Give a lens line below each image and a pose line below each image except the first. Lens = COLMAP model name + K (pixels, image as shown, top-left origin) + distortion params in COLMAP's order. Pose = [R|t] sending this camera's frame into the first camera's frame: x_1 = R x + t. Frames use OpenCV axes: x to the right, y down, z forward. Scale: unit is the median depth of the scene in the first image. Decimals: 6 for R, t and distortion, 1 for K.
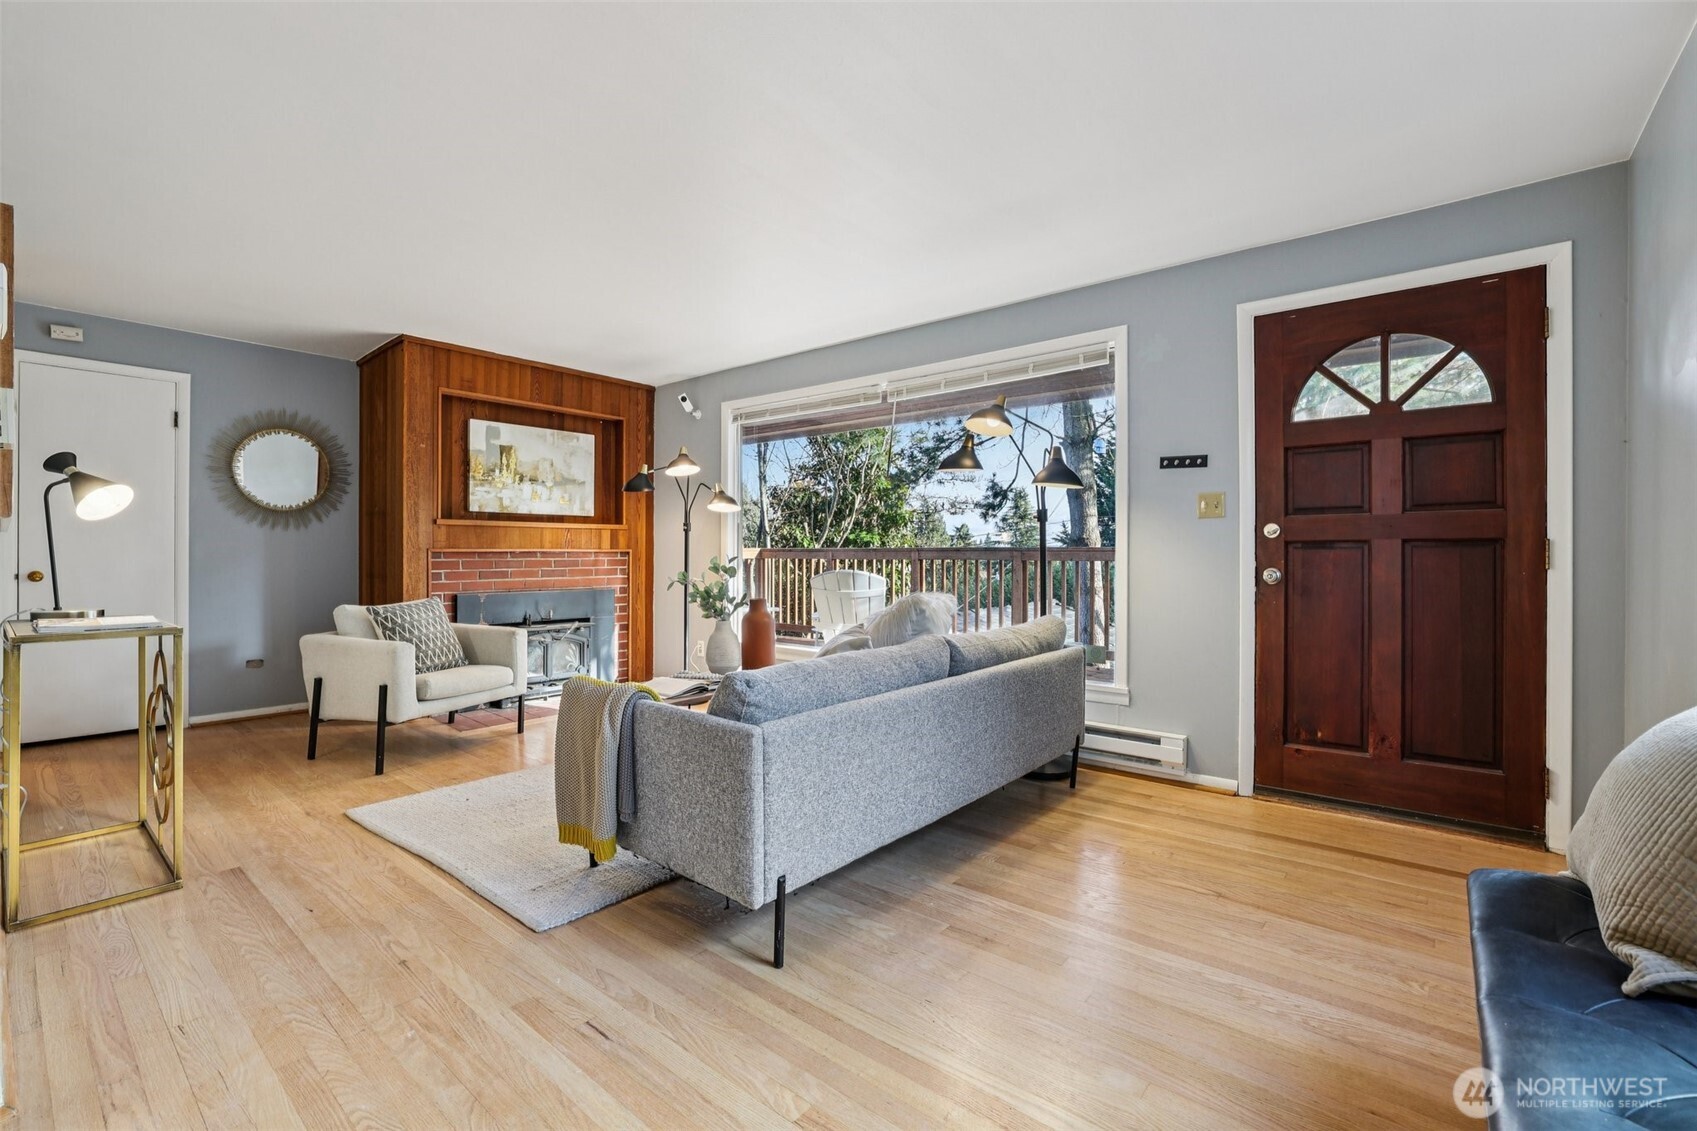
lens RADIAL K [[725.2, 0, 837.7], [0, 725.2, 557.7], [0, 0, 1]] dist [-0.029315, 0.007418]
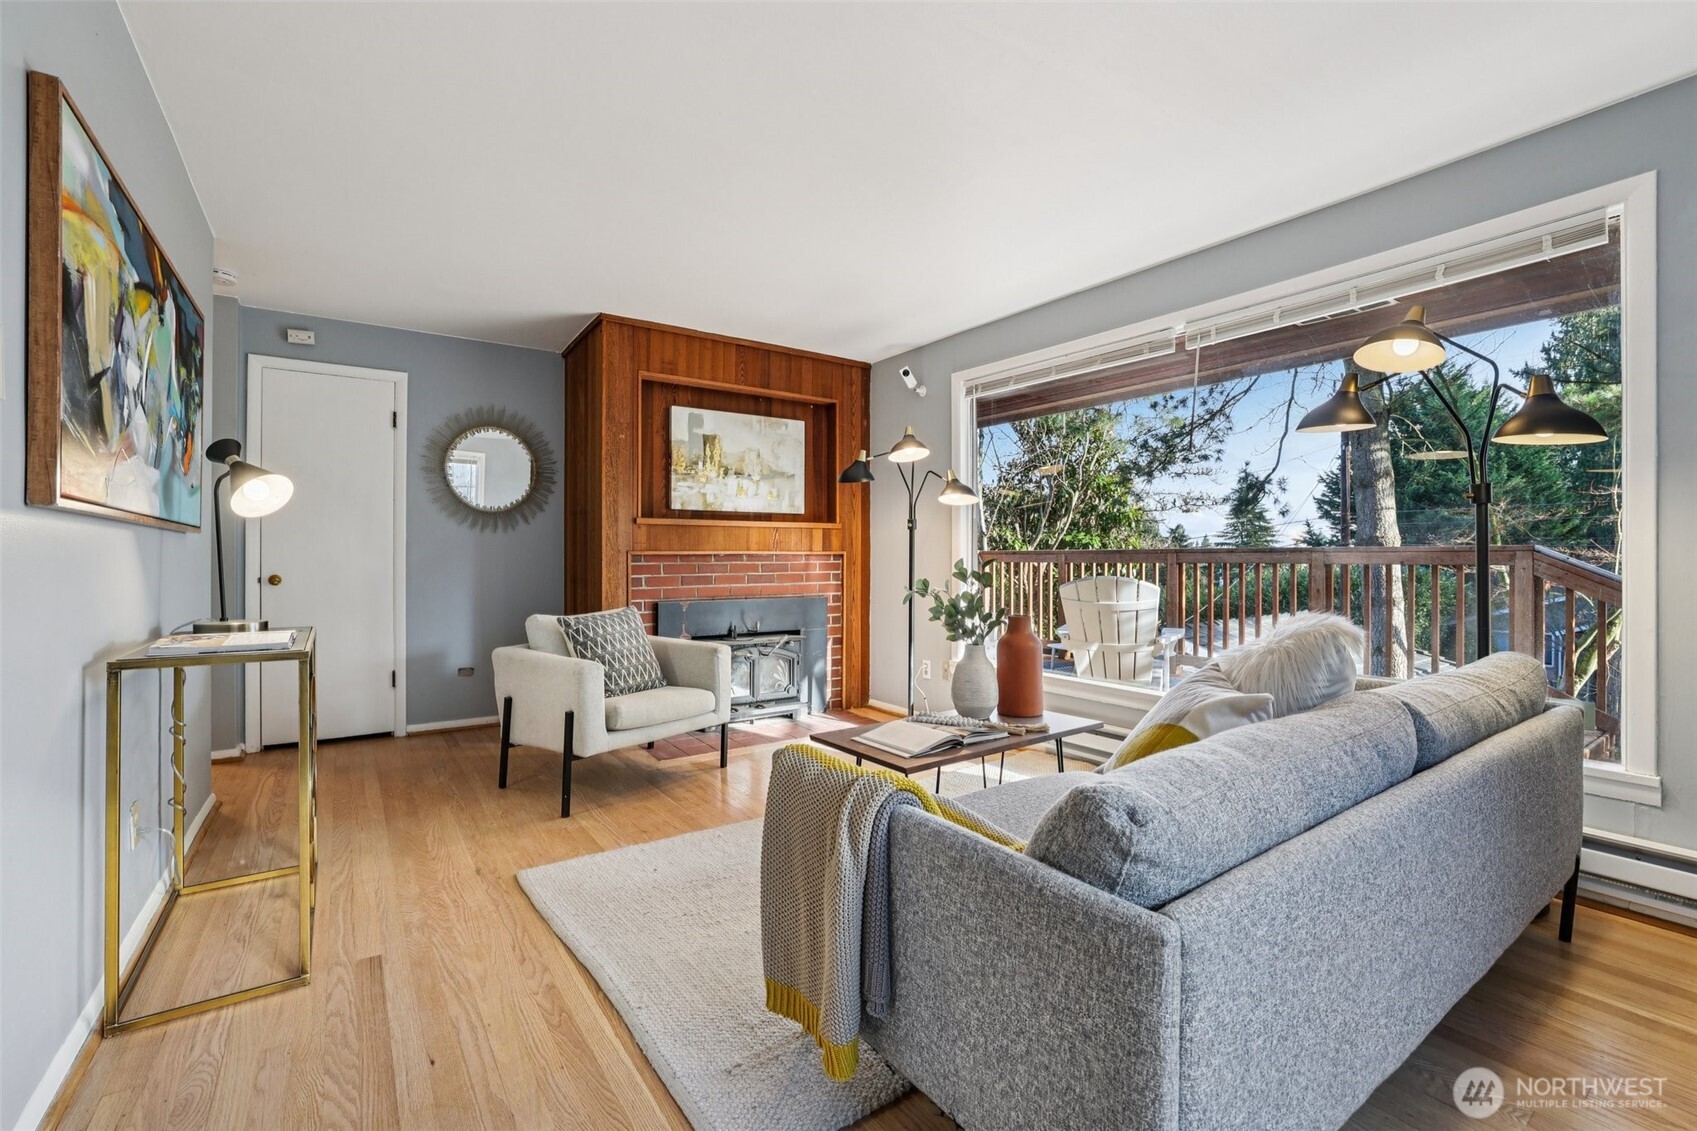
lens RADIAL K [[725.2, 0, 843.1], [0, 725.2, 554.9], [0, 0, 1]] dist [-0.029315, 0.007418]
pose [[0.965812, -0.003580, -0.259221, -0.092097], [0.001147, 0.999954, -0.009535, 0.001127], [0.259243, 0.008912, 0.965771, 0.236697]]
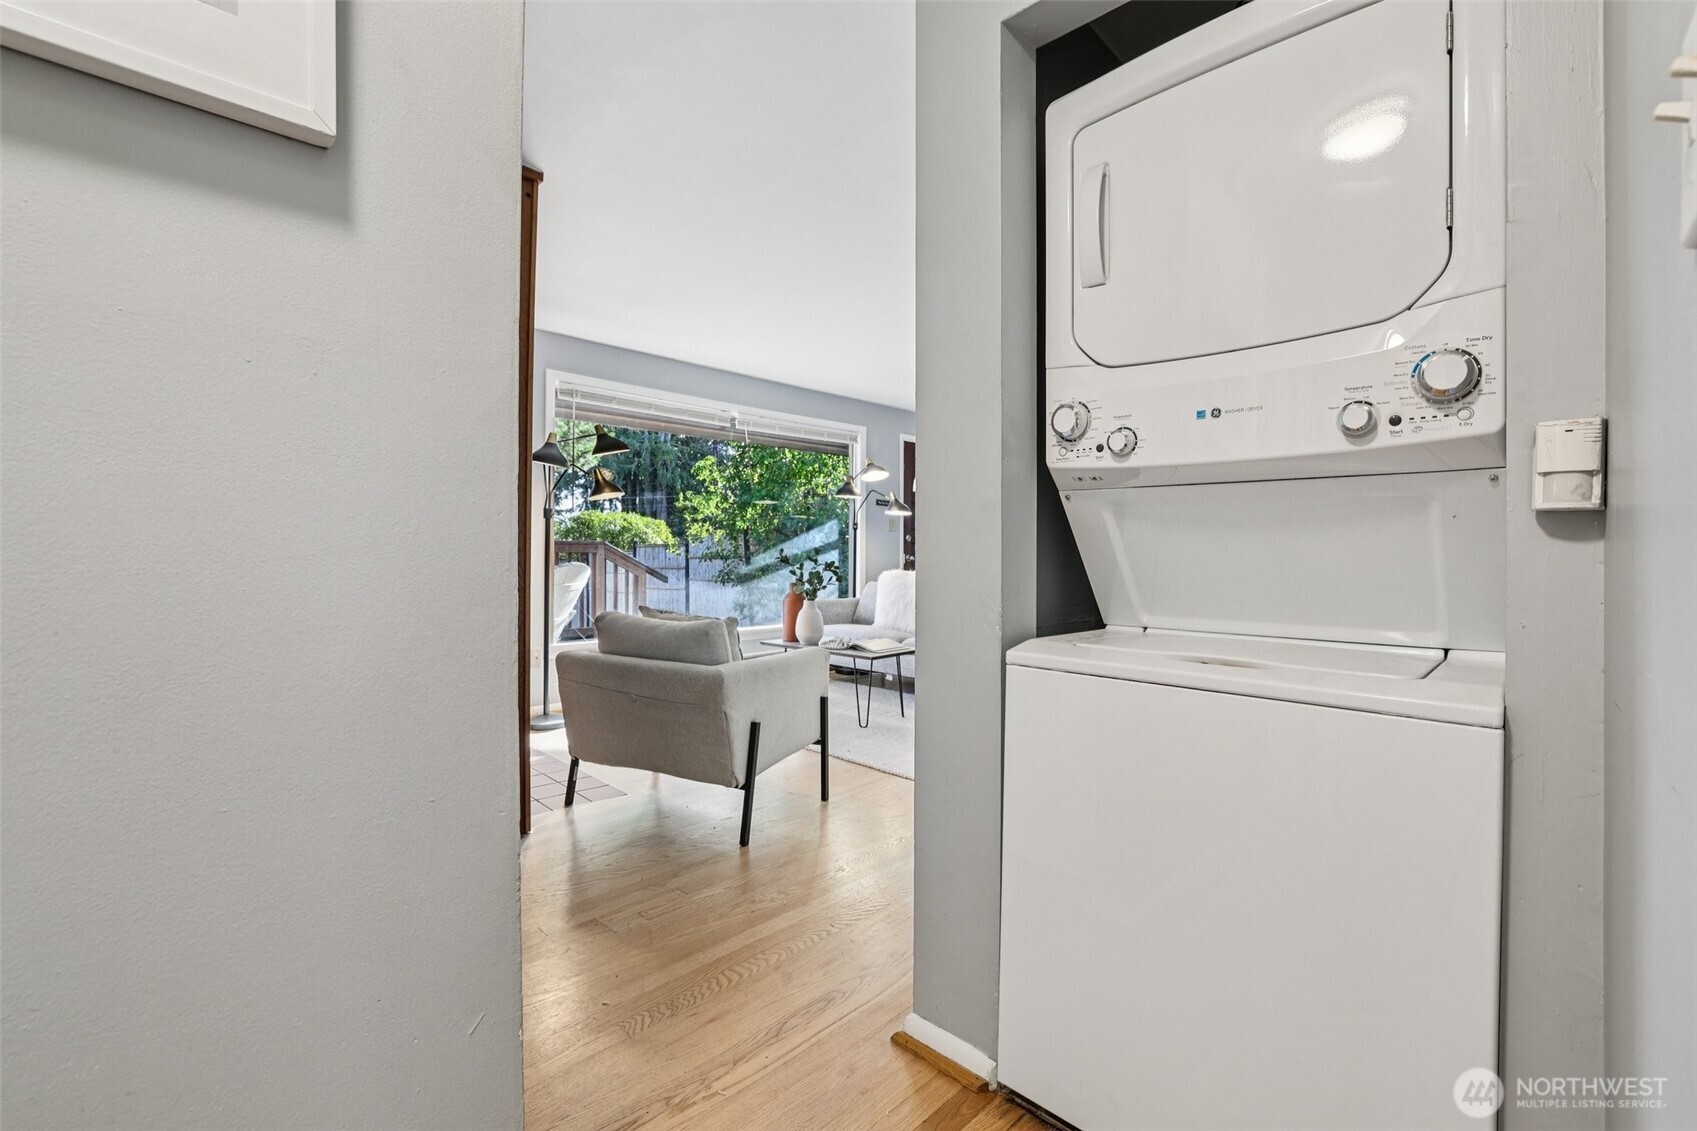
lens RADIAL K [[725.2, 0, 843.4], [0, 725.2, 555.7], [0, 0, 1]] dist [-0.029315, 0.007418]
pose [[0.078220, -0.011687, 0.996868, -1.372300], [0.002949, 0.999930, 0.011491, -0.006667], [-0.996932, 0.002041, 0.078249, 0.835046]]
